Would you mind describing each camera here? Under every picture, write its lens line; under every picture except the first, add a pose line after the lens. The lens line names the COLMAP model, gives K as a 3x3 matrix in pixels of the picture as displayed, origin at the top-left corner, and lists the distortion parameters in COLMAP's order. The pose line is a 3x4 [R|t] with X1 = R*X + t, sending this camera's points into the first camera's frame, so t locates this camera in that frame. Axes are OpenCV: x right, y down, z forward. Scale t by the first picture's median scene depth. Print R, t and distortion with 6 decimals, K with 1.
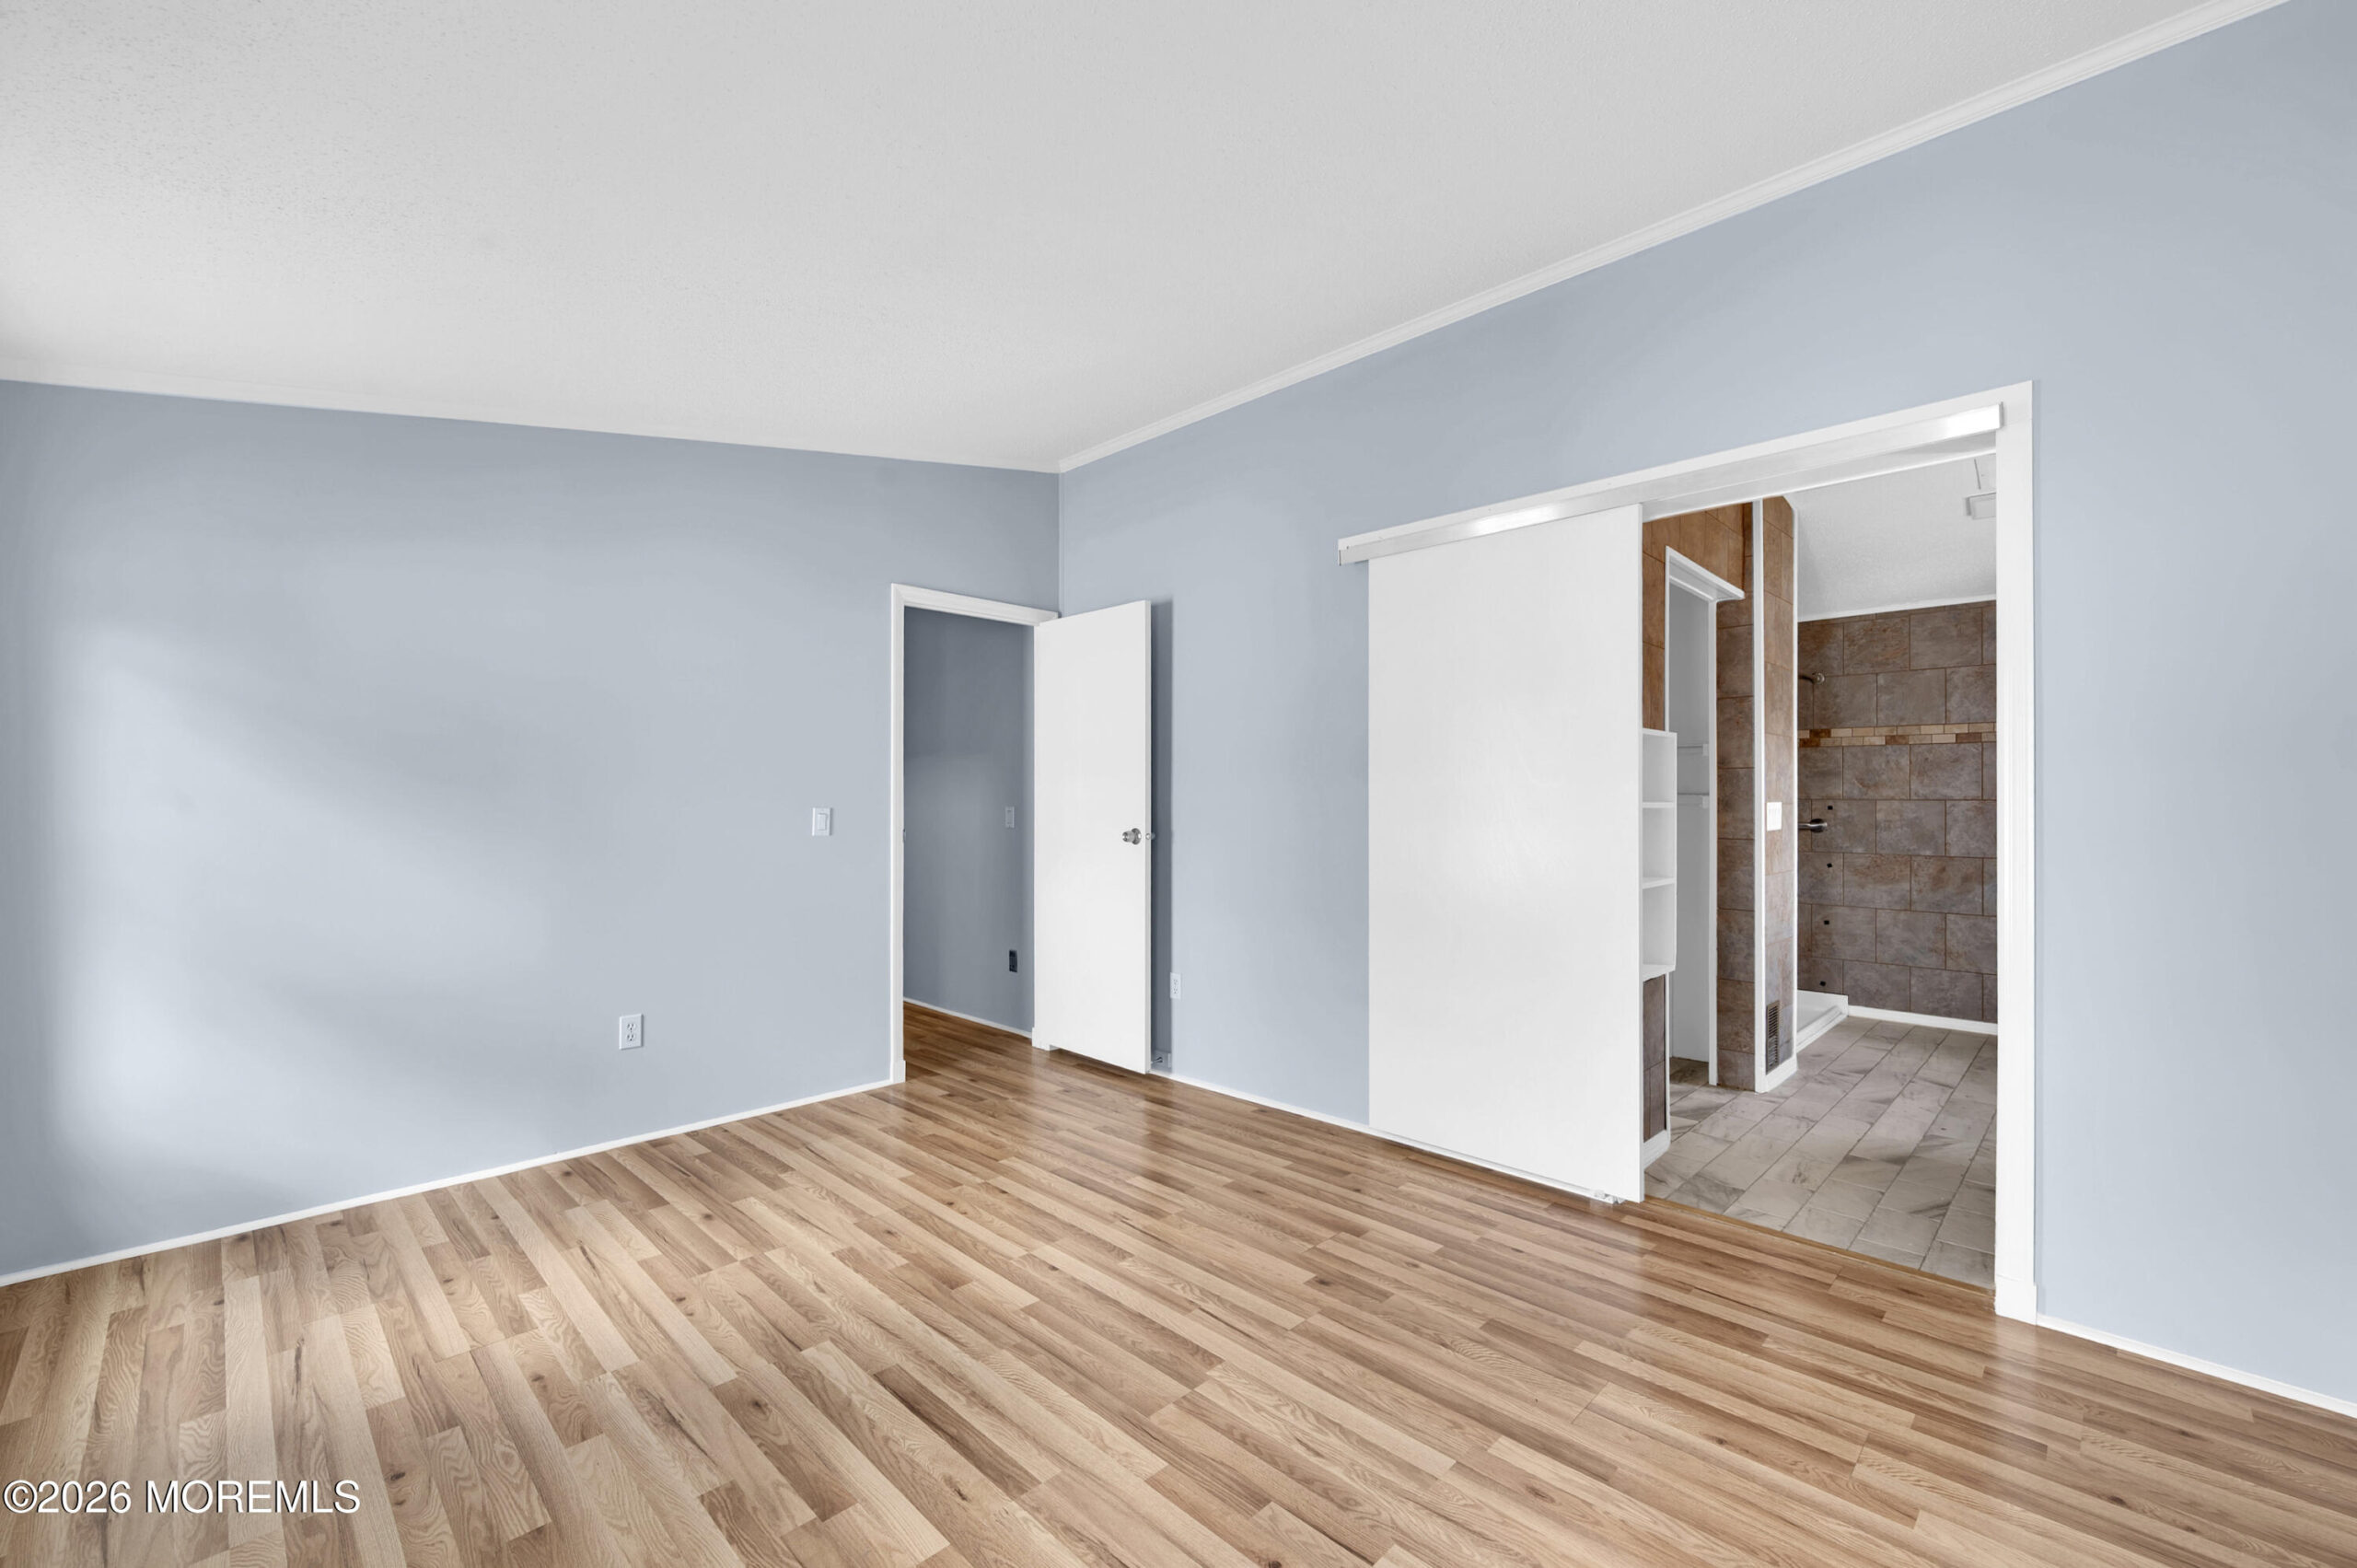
lens RADIAL K [[932.7, 0, 1193.6], [0, 932.7, 794.0], [0, 0, 1]] dist [-0.000326, -0.000674]
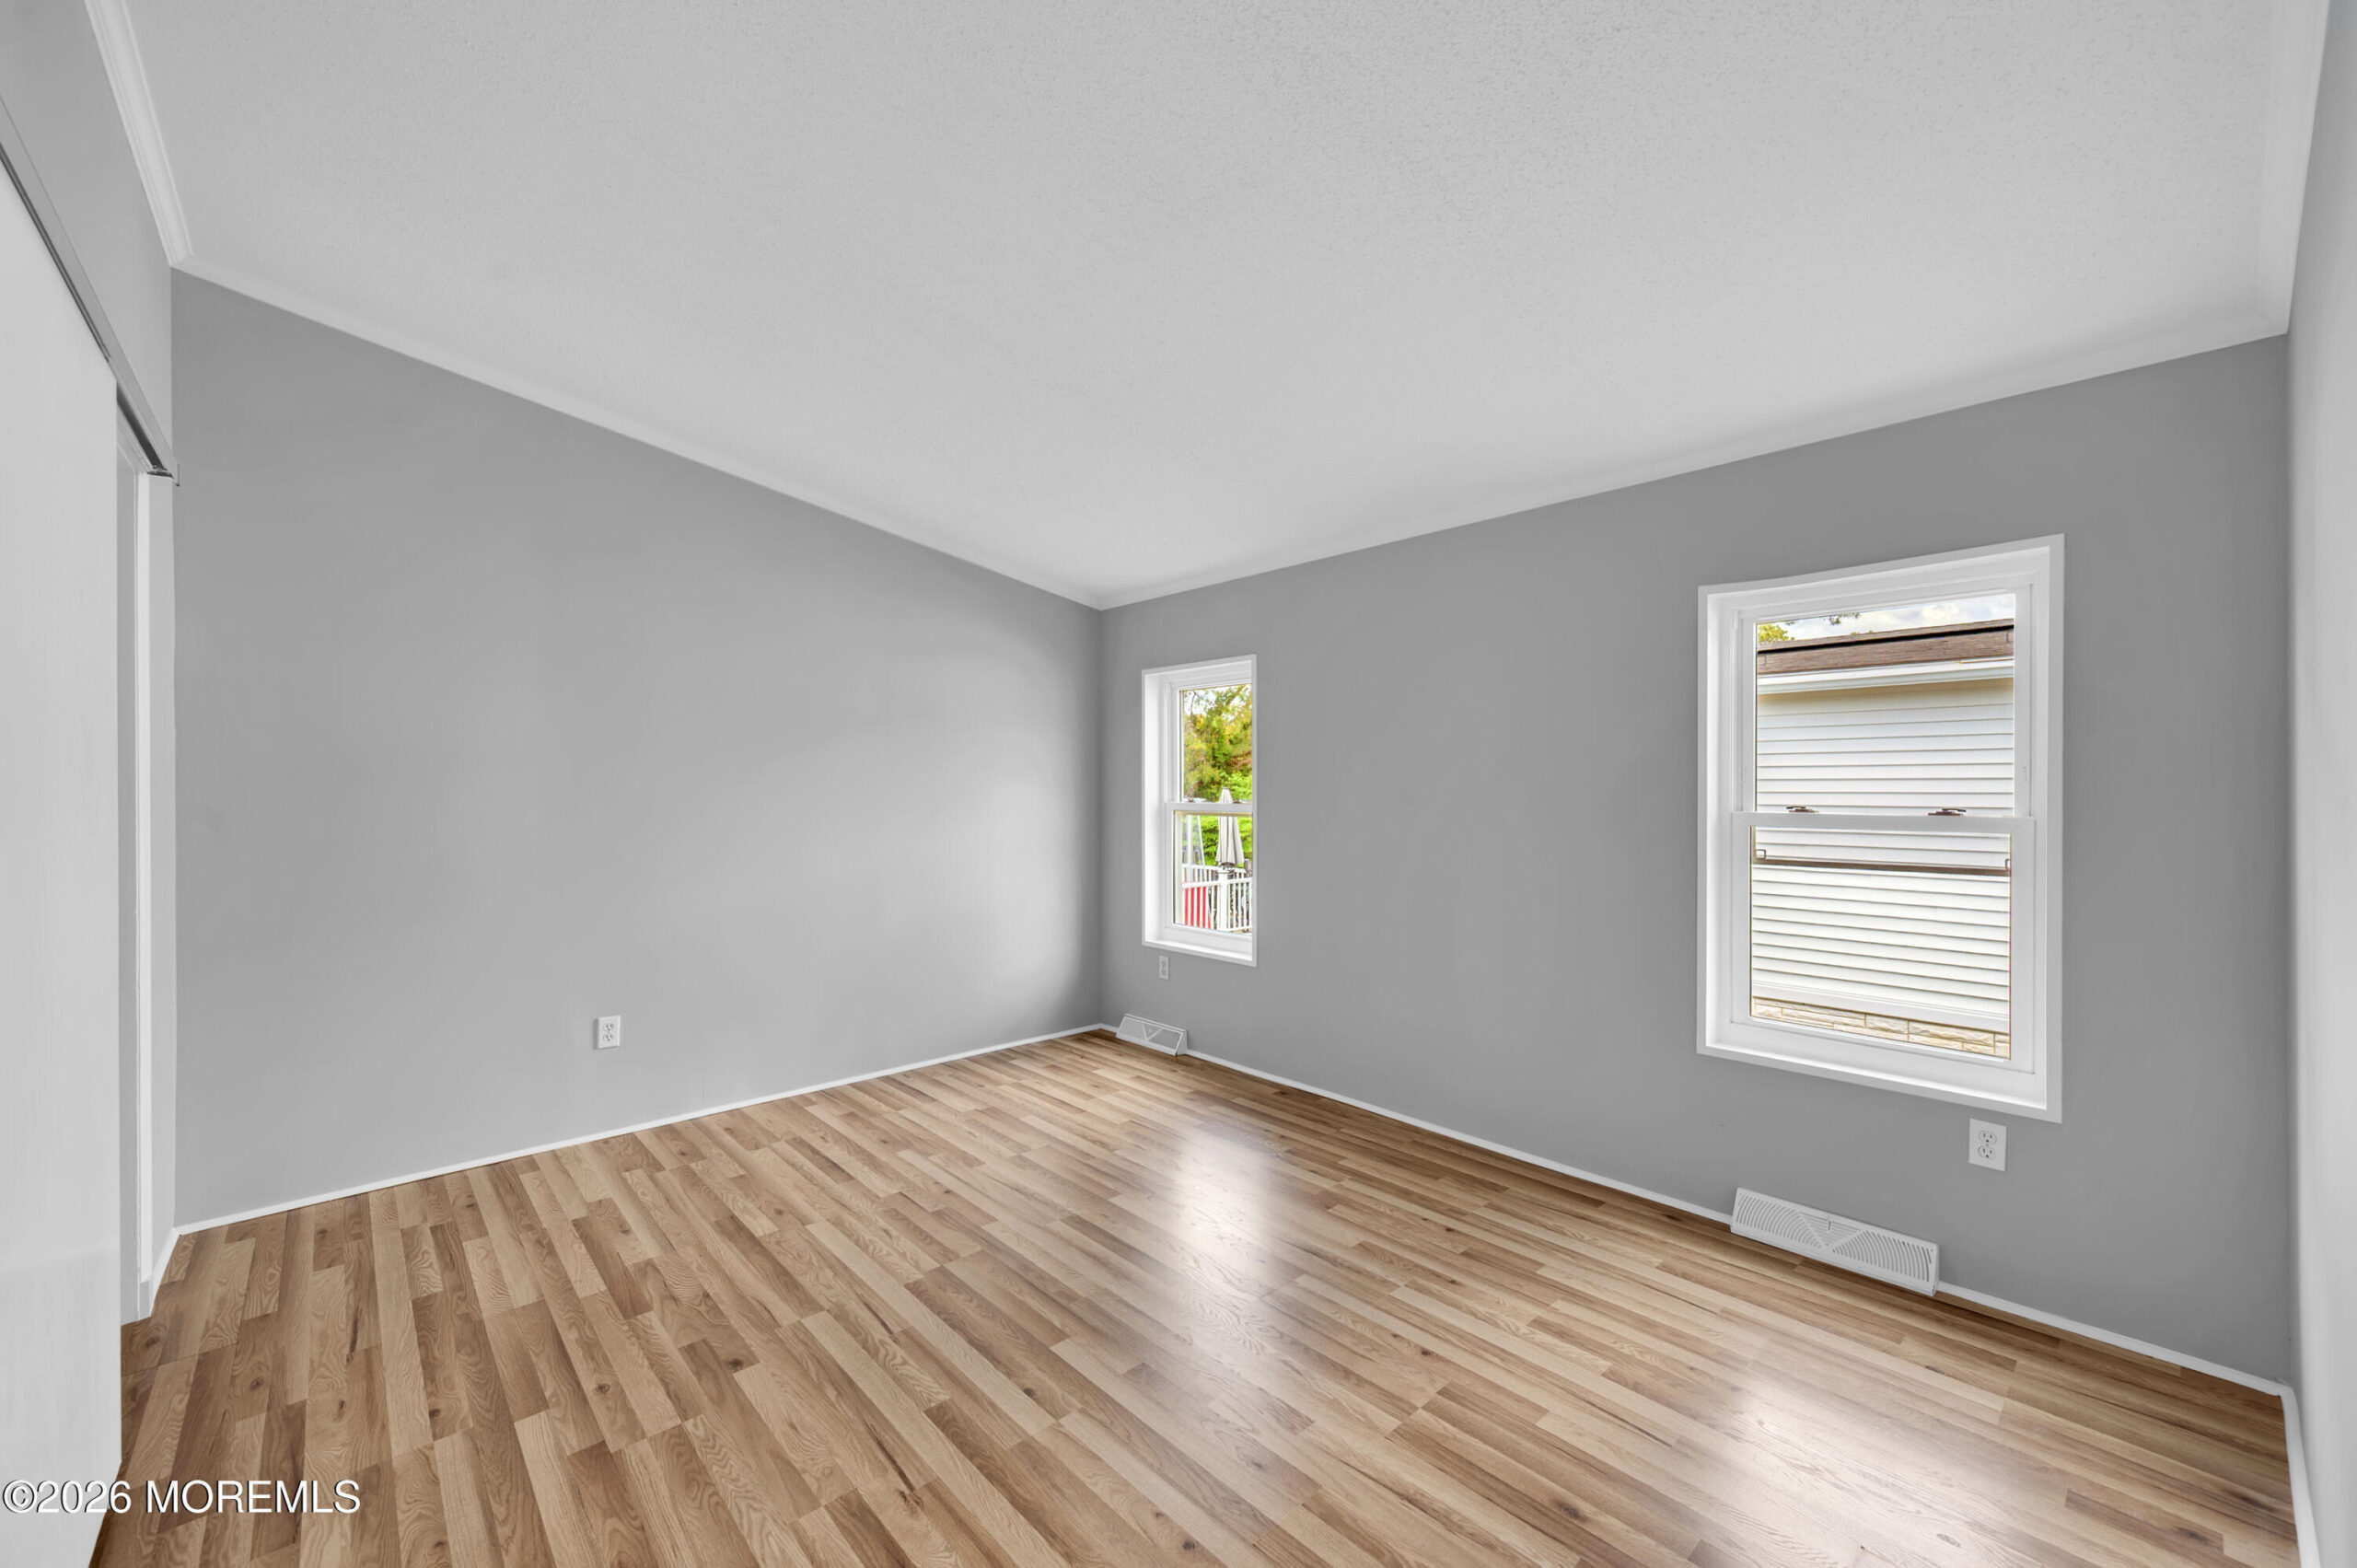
lens RADIAL K [[932.7, 0, 1179.4], [0, 932.7, 792.1], [0, 0, 1]] dist [-0.000326, -0.000674]
pose [[-0.997291, 0.005408, 0.073359, -0.392012], [0.005374, 0.999985, -0.000651, -0.027105], [-0.073362, -0.000255, -0.997305, 2.053326]]
